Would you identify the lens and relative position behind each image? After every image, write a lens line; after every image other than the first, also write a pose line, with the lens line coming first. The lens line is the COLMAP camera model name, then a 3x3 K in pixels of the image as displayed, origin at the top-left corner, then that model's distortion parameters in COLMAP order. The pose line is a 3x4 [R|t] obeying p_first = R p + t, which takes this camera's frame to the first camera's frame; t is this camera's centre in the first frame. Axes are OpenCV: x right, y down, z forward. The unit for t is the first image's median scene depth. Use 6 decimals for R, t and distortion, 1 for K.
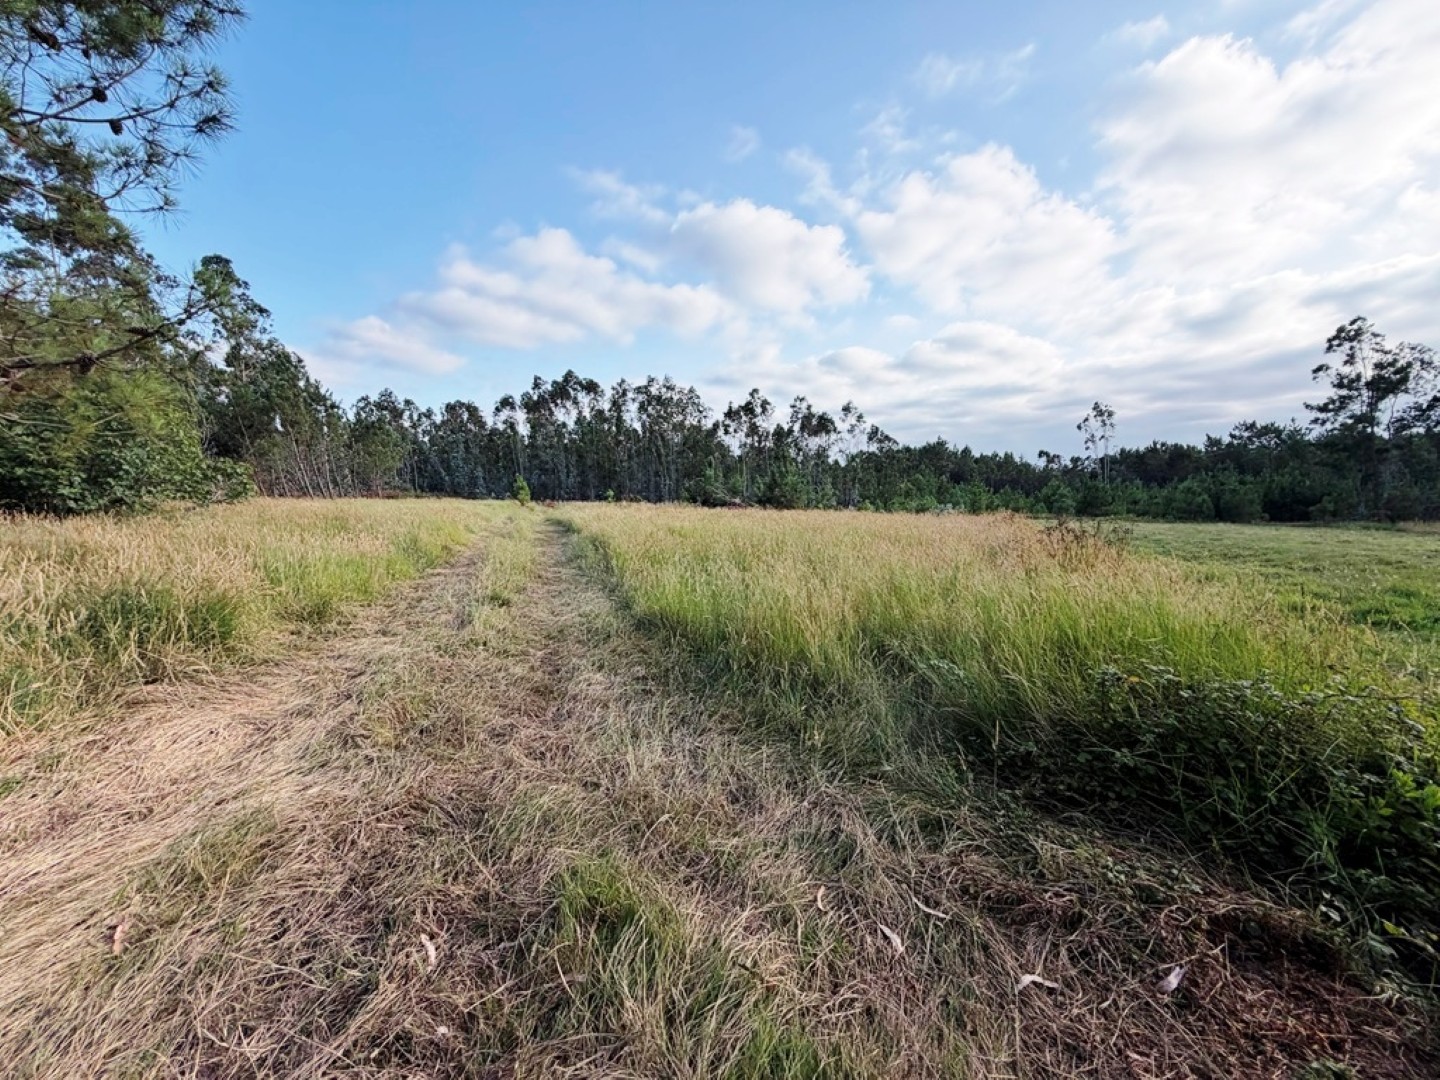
lens RADIAL K [[578.2, 0, 720.0], [0, 578.2, 540.0], [0, 0, 1]] dist [0.000331, 0.000303]
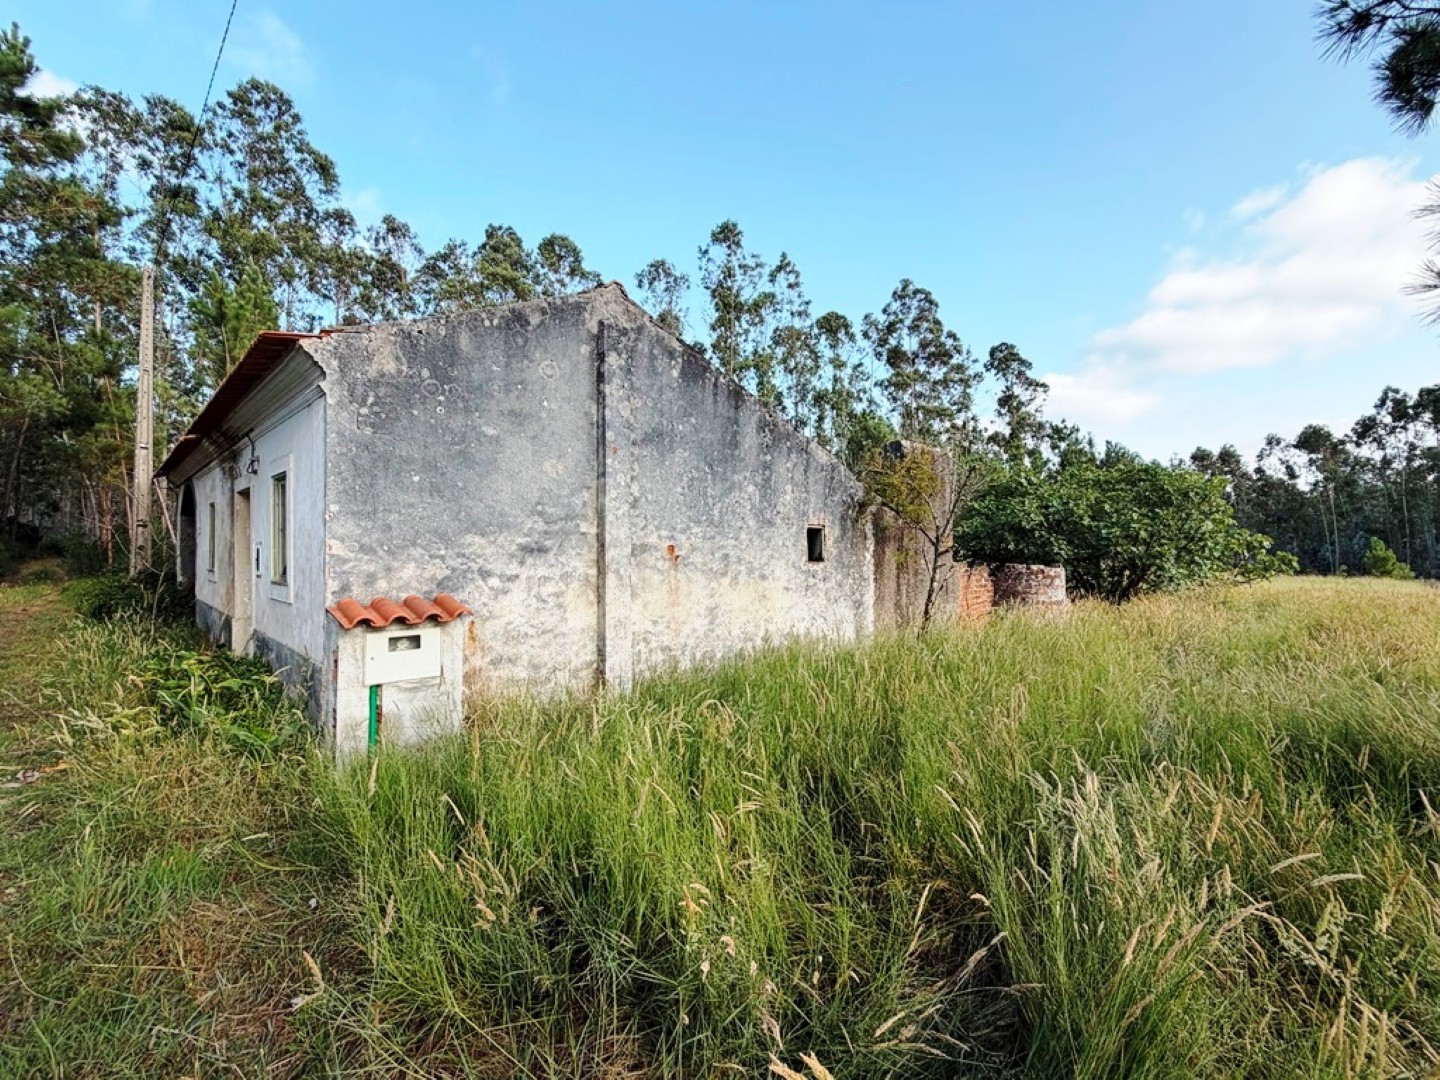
lens RADIAL K [[643.7, 0, 712.3], [0, 643.7, 538.4], [0, 0, 1]] dist [0.000944, 0.000728]
pose [[0.547352, -0.026122, -0.836495, -1.933893], [-0.072754, 0.994244, -0.078654, -0.006720], [0.833734, 0.103909, 0.542300, -0.439150]]
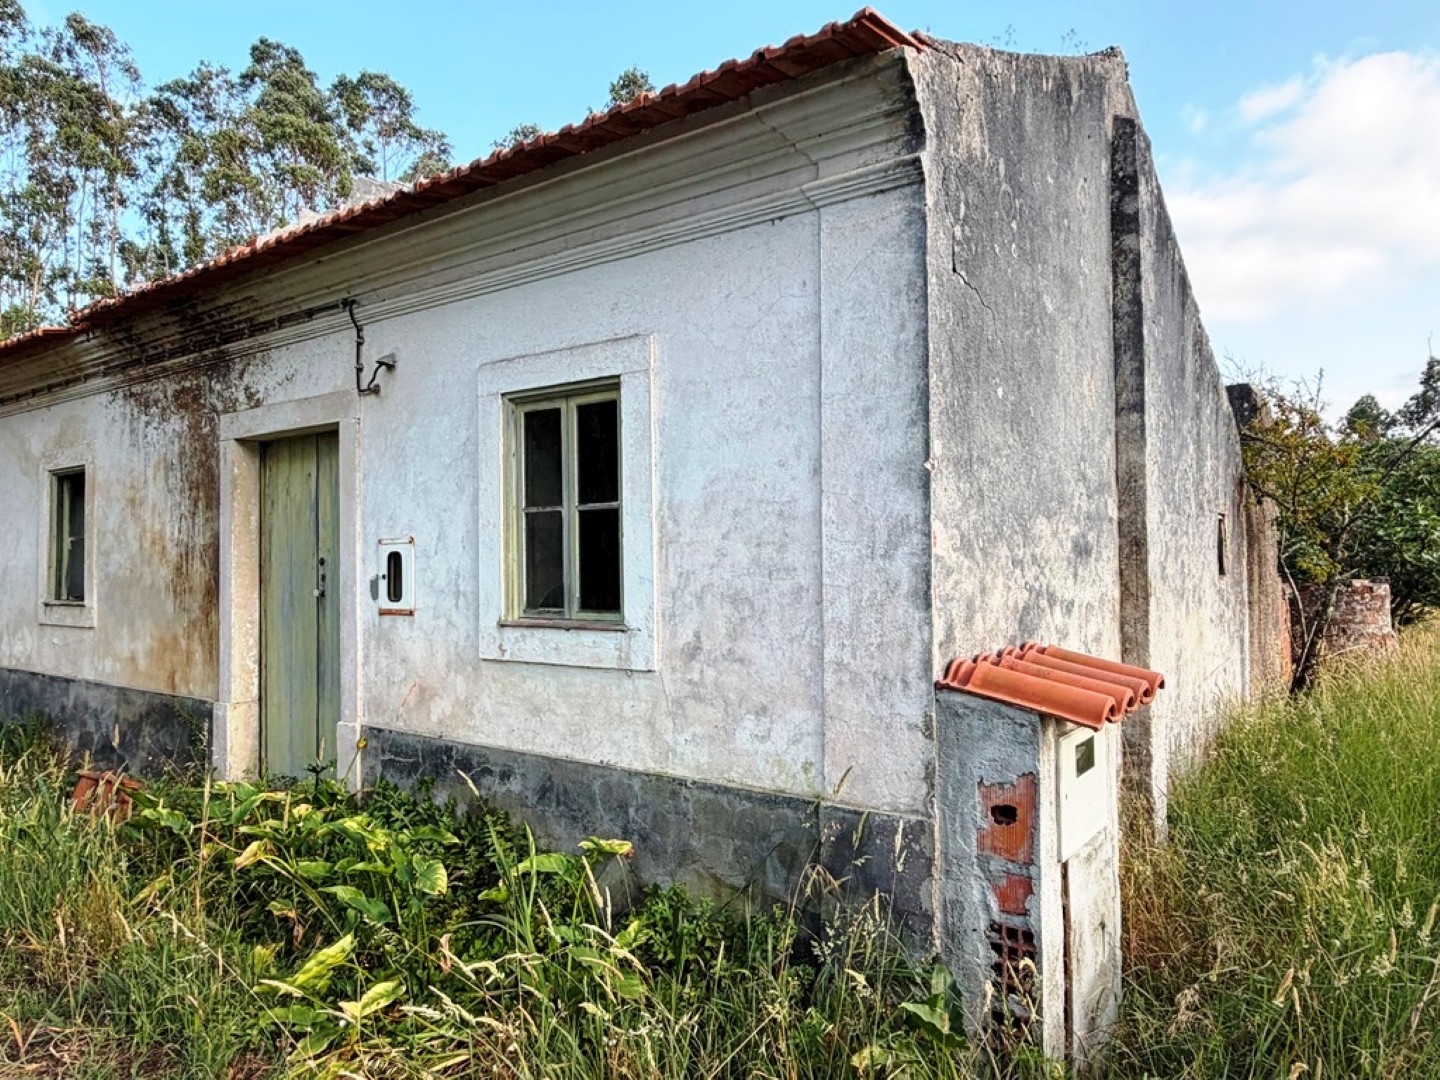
lens RADIAL K [[939.6, 0, 719.5], [0, 939.6, 536.6], [0, 0, 1]] dist [-0.001166, 0.001795]
pose [[0.687439, -0.038188, -0.725238, -2.755145], [-0.054353, 0.993111, -0.103813, 0.043321], [0.724206, 0.110784, 0.680627, -0.928082]]
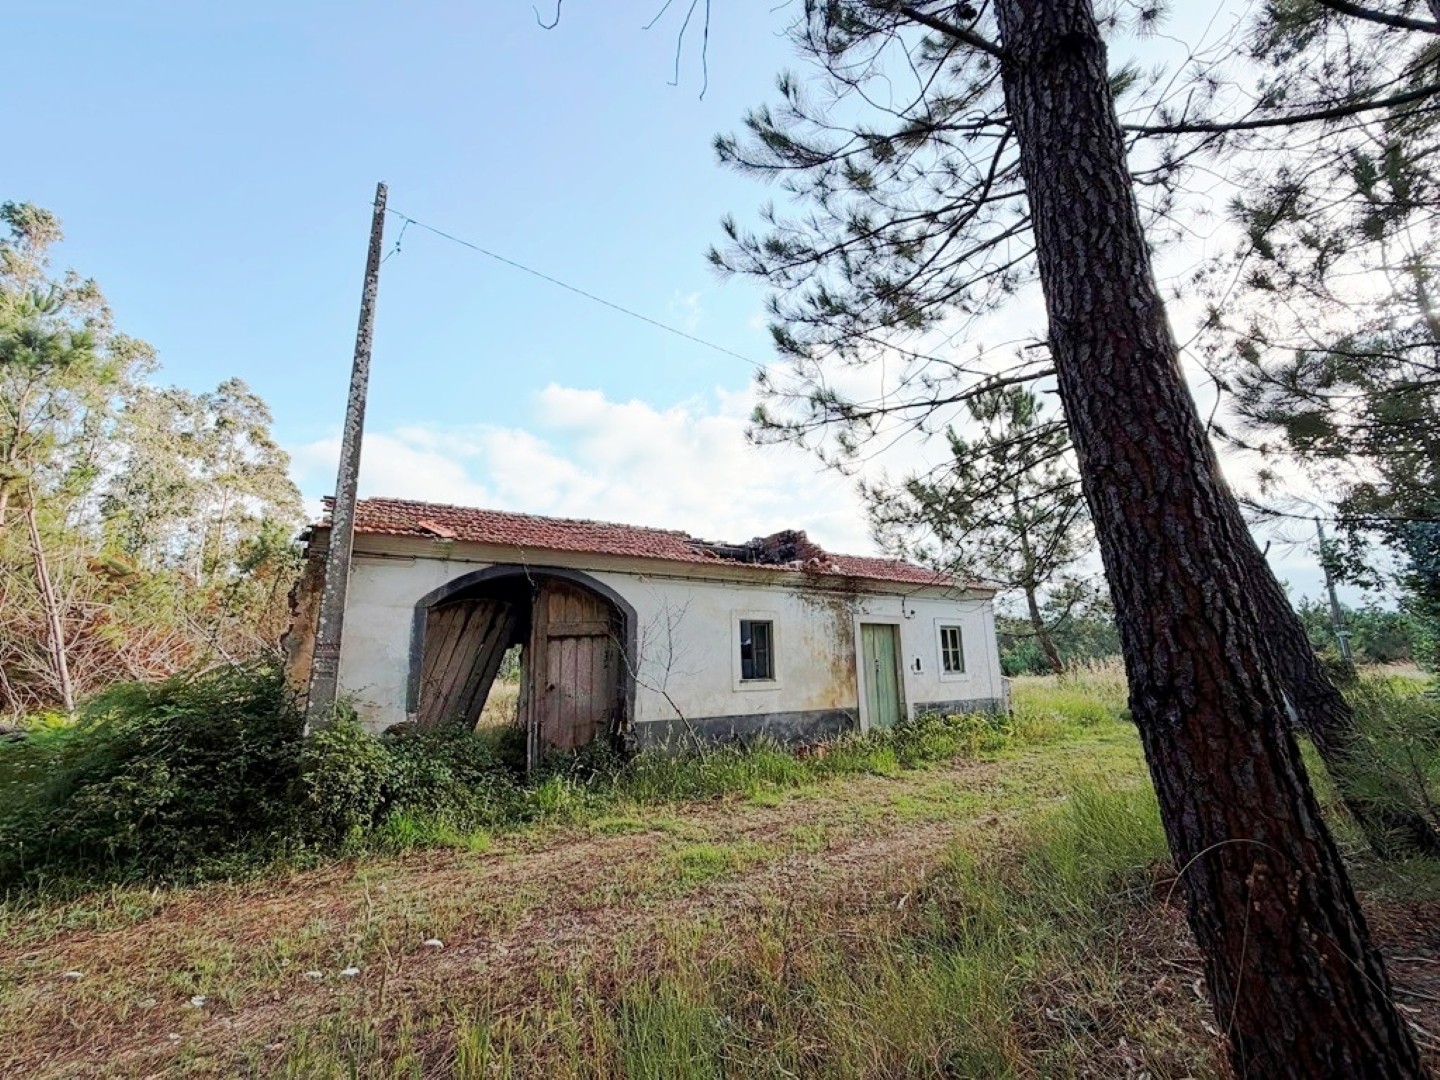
lens RADIAL K [[578.2, 0, 720.0], [0, 578.2, 540.0], [0, 0, 1]] dist [0.000331, 0.000303]
pose [[0.932926, 0.050096, 0.356567, -5.419422], [0.061456, 0.953590, -0.294769, 0.173088], [-0.354785, 0.296911, 0.886550, -2.578695]]
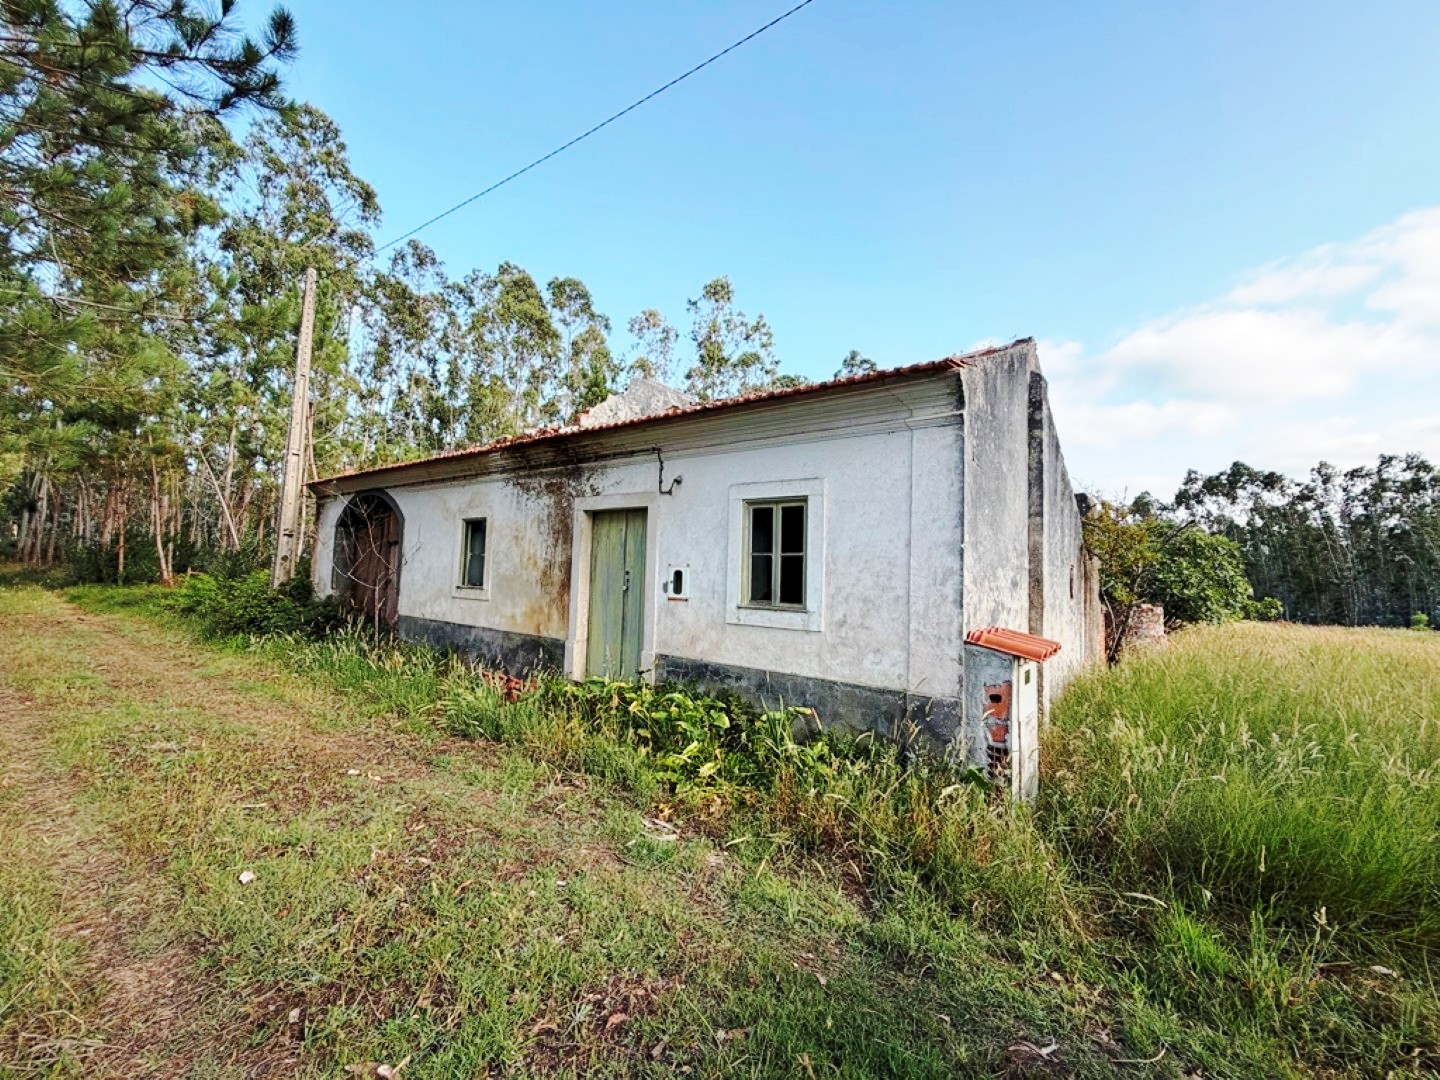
lens RADIAL K [[578.2, 0, 720.0], [0, 578.2, 540.0], [0, 0, 1]] dist [0.000331, 0.000303]
pose [[0.664939, -0.036176, -0.746021, -2.695896], [-0.098622, 0.985828, -0.135708, 0.072635], [0.740358, 0.163812, 0.651948, -1.269671]]
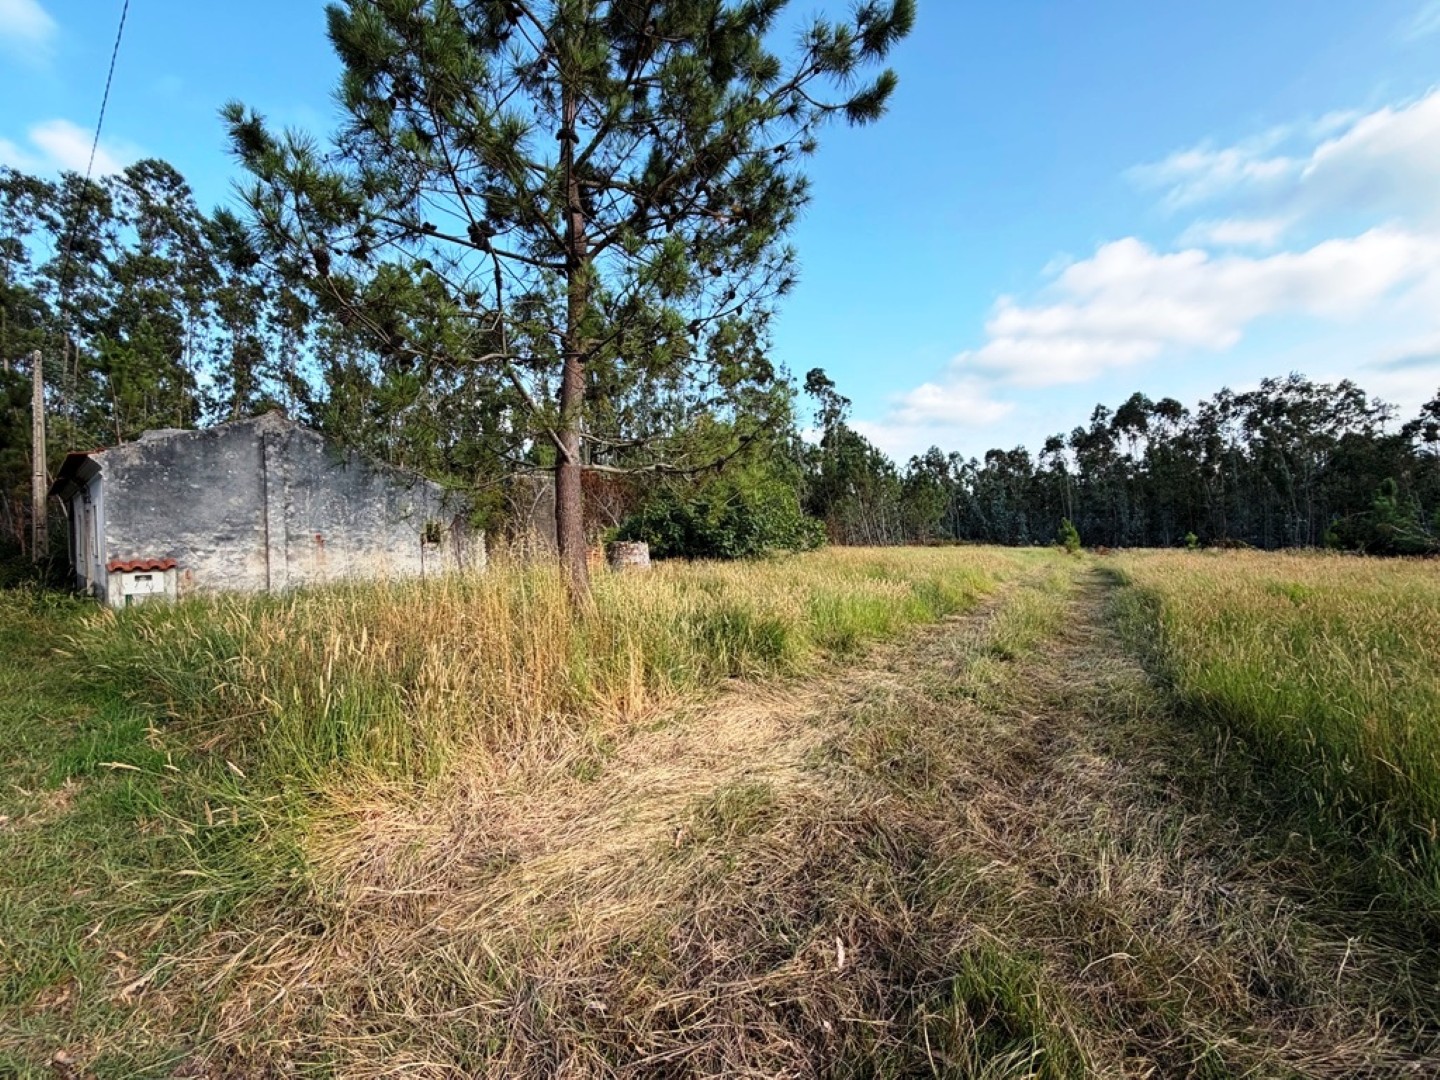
lens RADIAL K [[577.9, 0, 717.4], [0, 577.9, 539.0], [0, 0, 1]] dist [-0.000603, 0.000167]
pose [[0.635434, -0.016485, -0.771979, 0.081080], [-0.047091, 0.997084, -0.060054, -0.007643], [0.770717, 0.074513, 0.632805, 0.013314]]
